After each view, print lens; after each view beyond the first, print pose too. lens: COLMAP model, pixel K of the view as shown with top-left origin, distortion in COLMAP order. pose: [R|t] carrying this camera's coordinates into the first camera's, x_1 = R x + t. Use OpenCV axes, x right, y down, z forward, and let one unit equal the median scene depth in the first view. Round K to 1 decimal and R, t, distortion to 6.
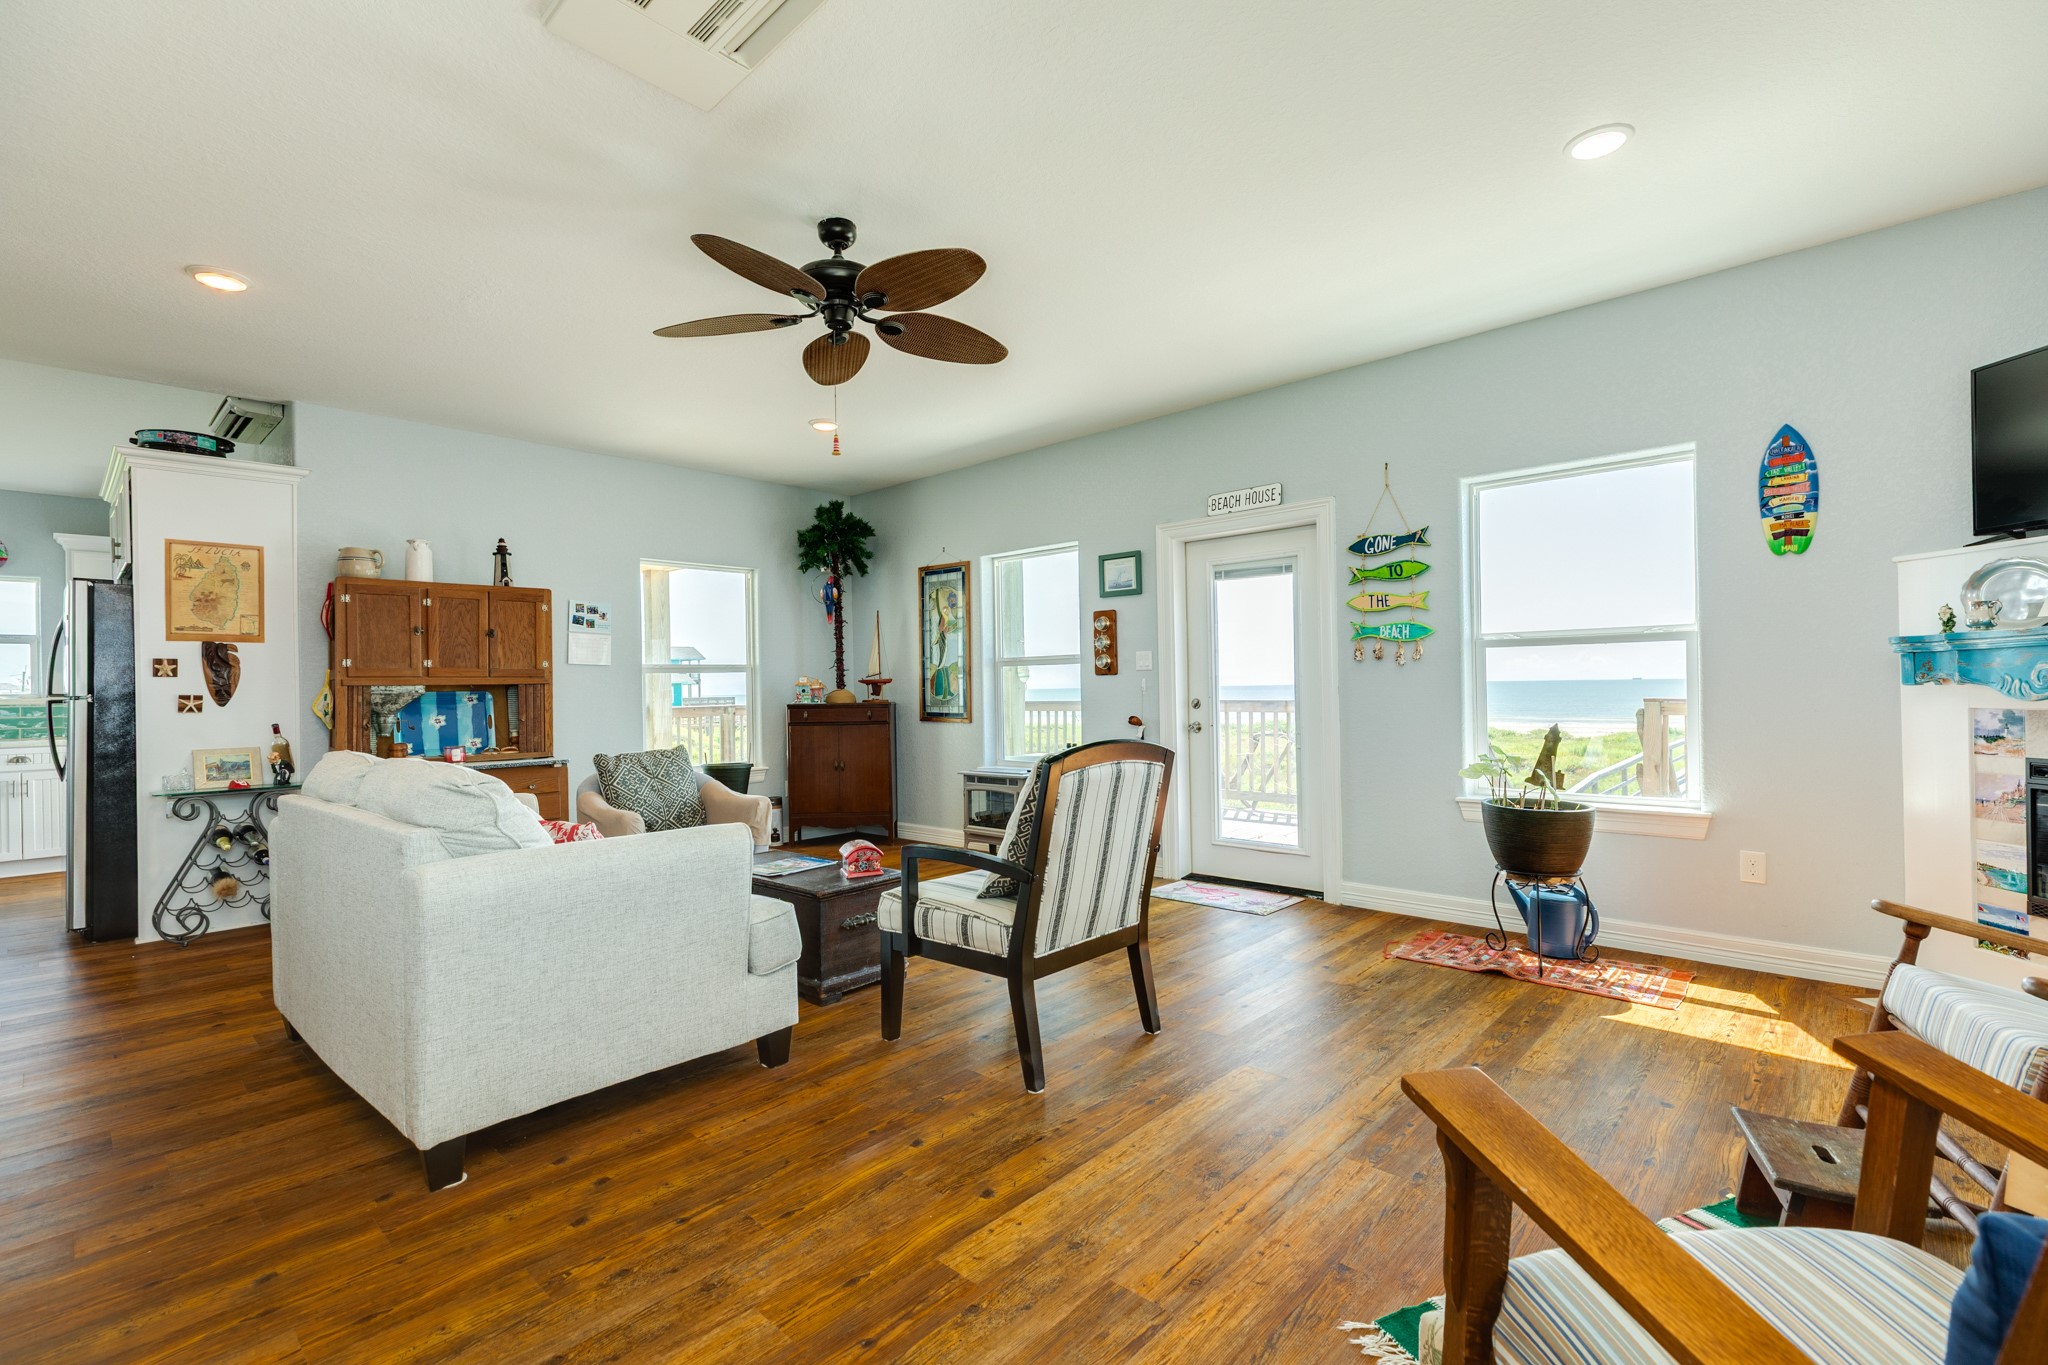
lens RADIAL K [[912.4, 0, 1024.0], [0, 912.4, 682.5], [0, 0, 1]] dist [0.003552, 0.000480]
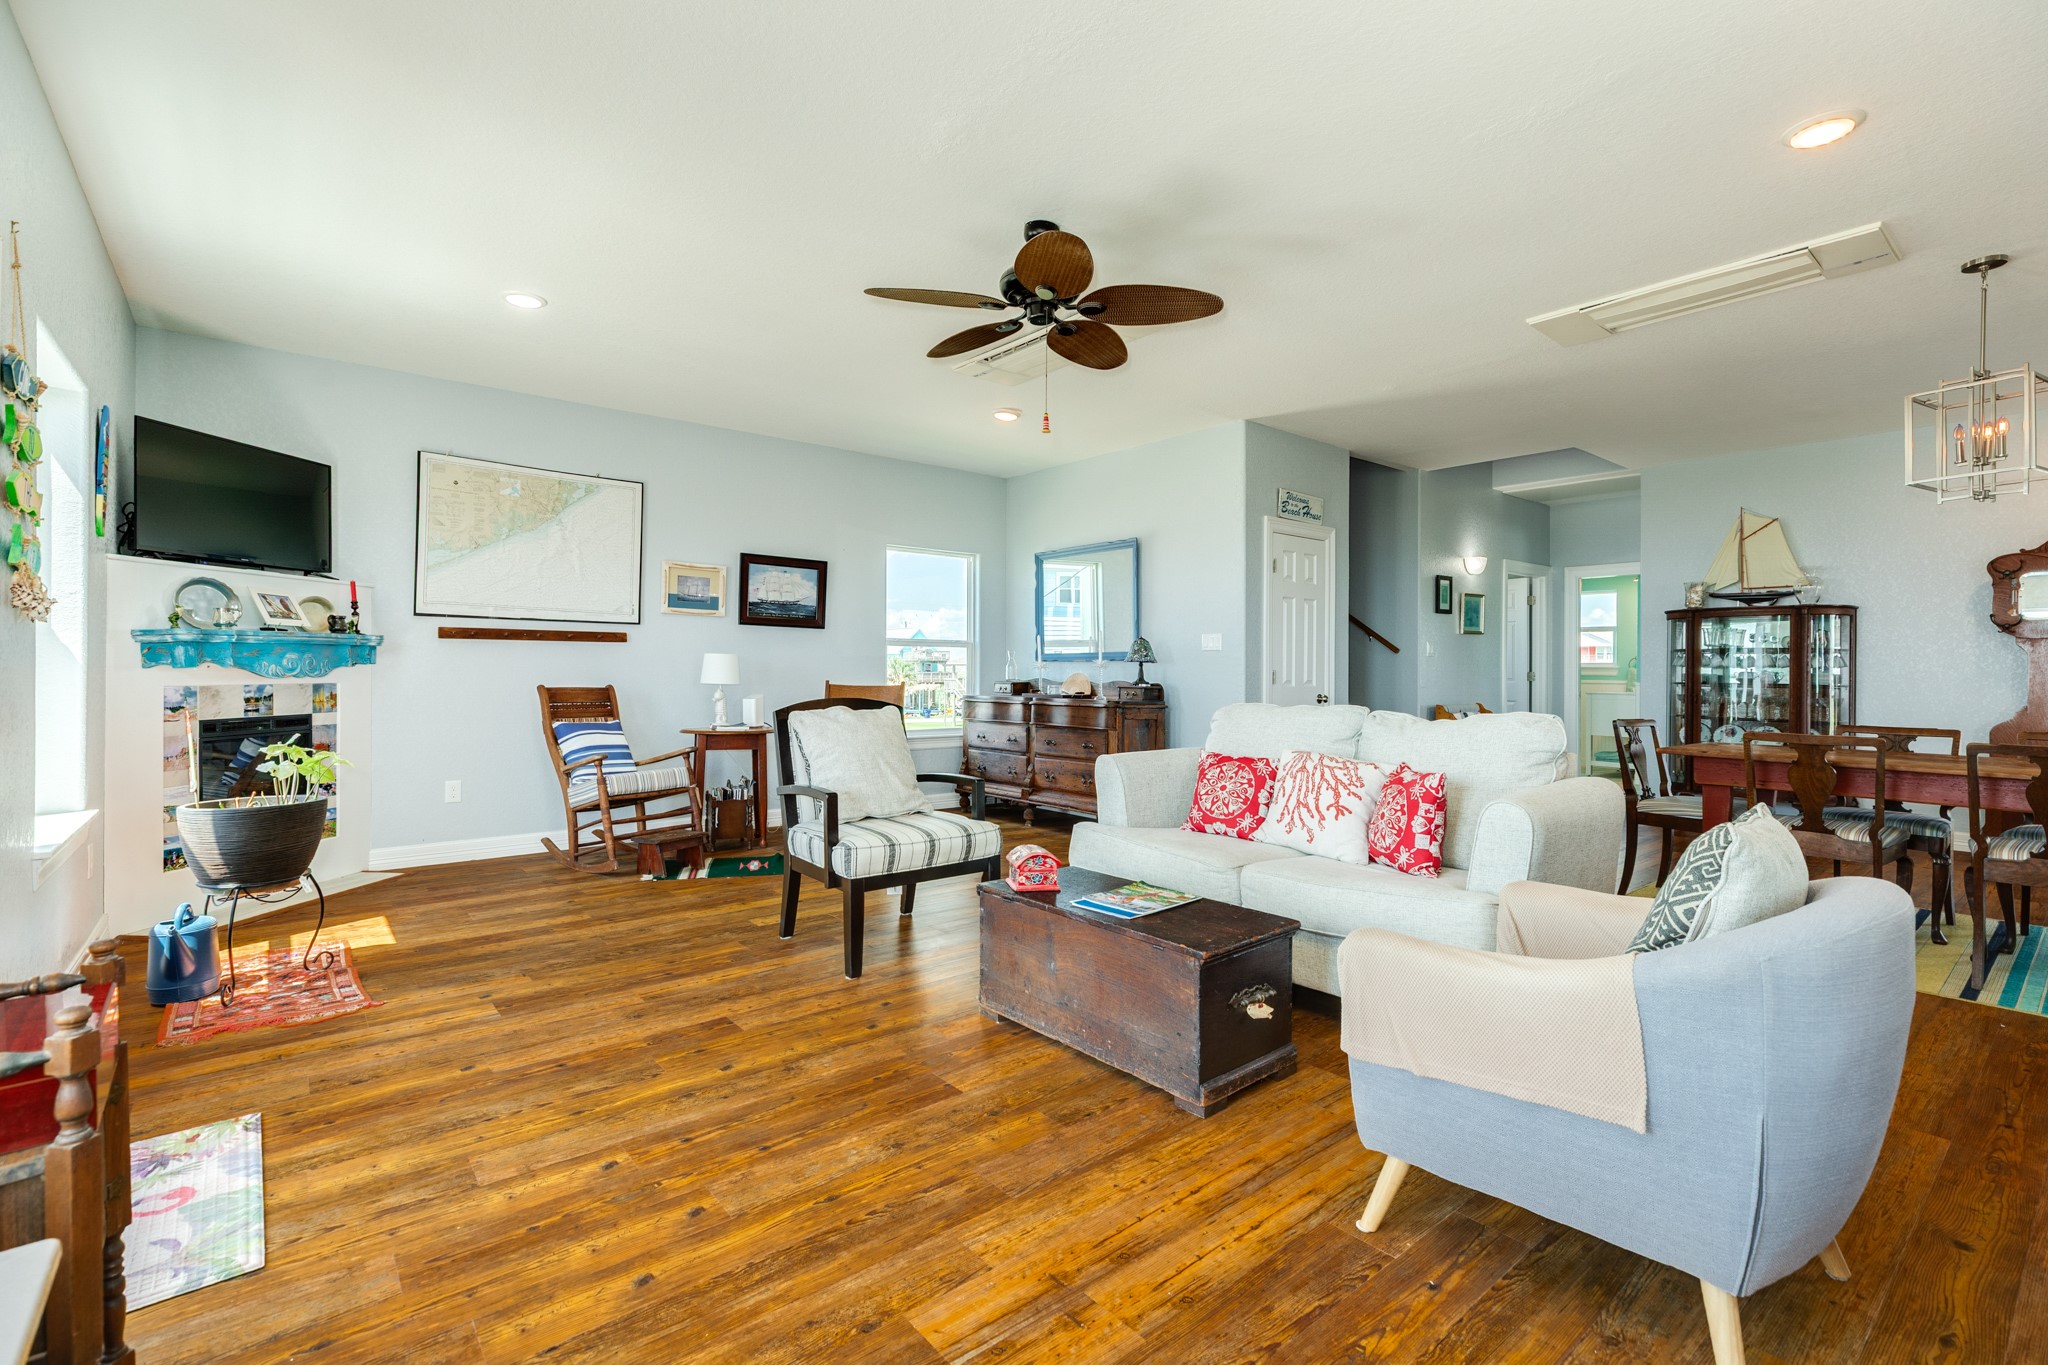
lens RADIAL K [[914.5, 0, 1021.2], [0, 914.5, 664.4], [0, 0, 1]] dist [0.002587, 0.000265]
pose [[-0.990302, 0.013502, 0.138275, -0.228610], [0.012086, 0.999866, -0.011072, 0.018008], [-0.138406, -0.009293, -0.990332, 1.459945]]
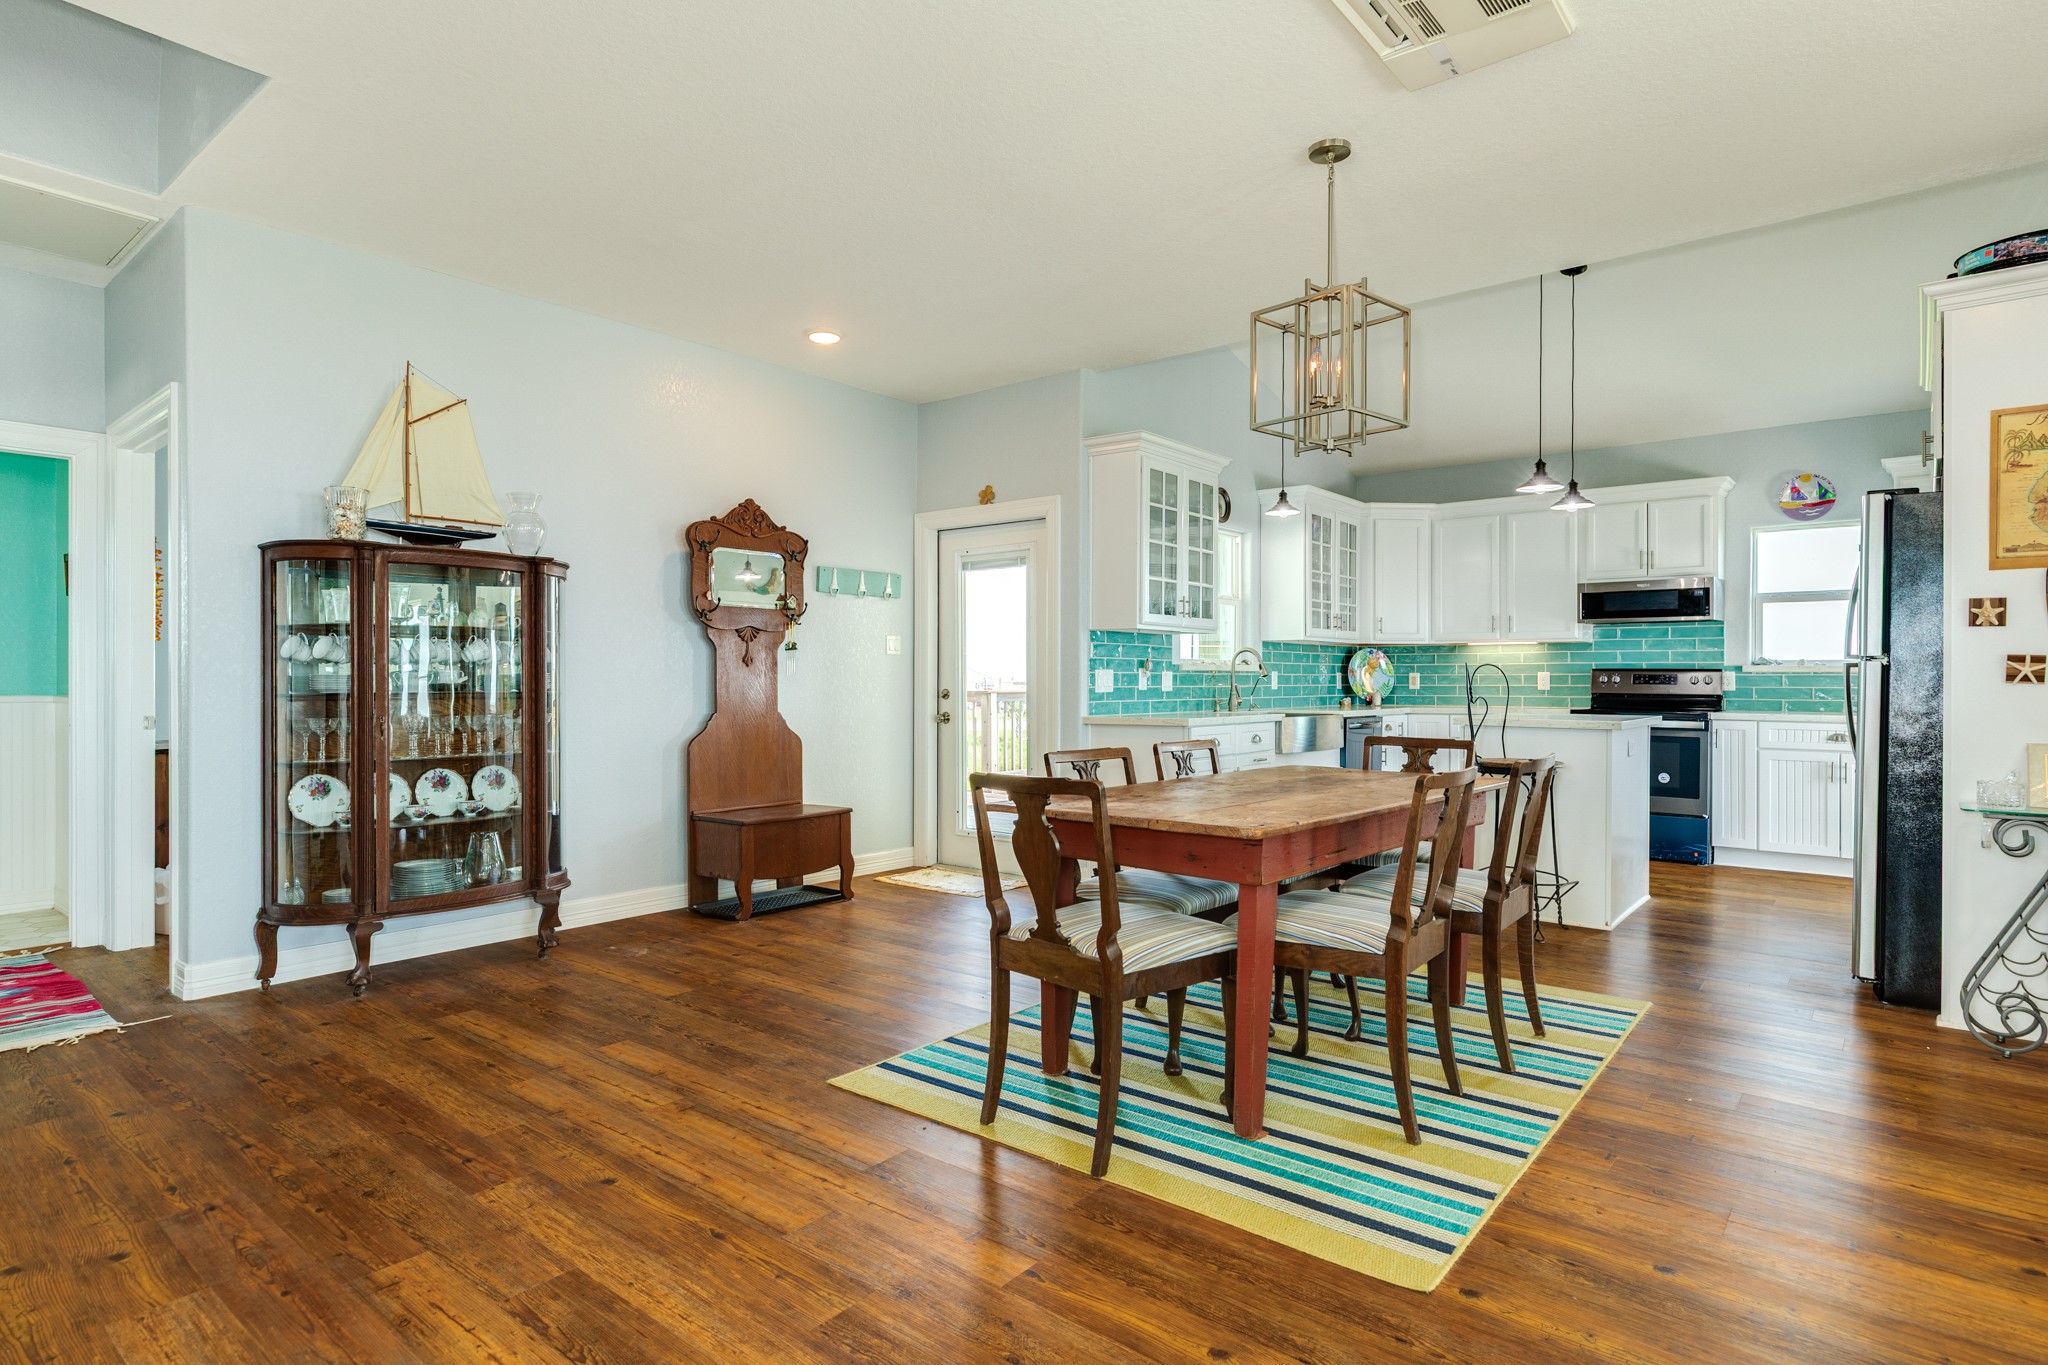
lens RADIAL K [[1077.0, 0, 1024.0], [0, 1077.0, 682.5], [0, 0, 1]] dist [-0.000844, 0.000423]
pose [[0.056582, 0.024868, -0.998088, -0.223811], [0.001138, 0.999688, 0.024972, 0.013691], [0.998397, -0.002549, 0.056536, 0.285848]]
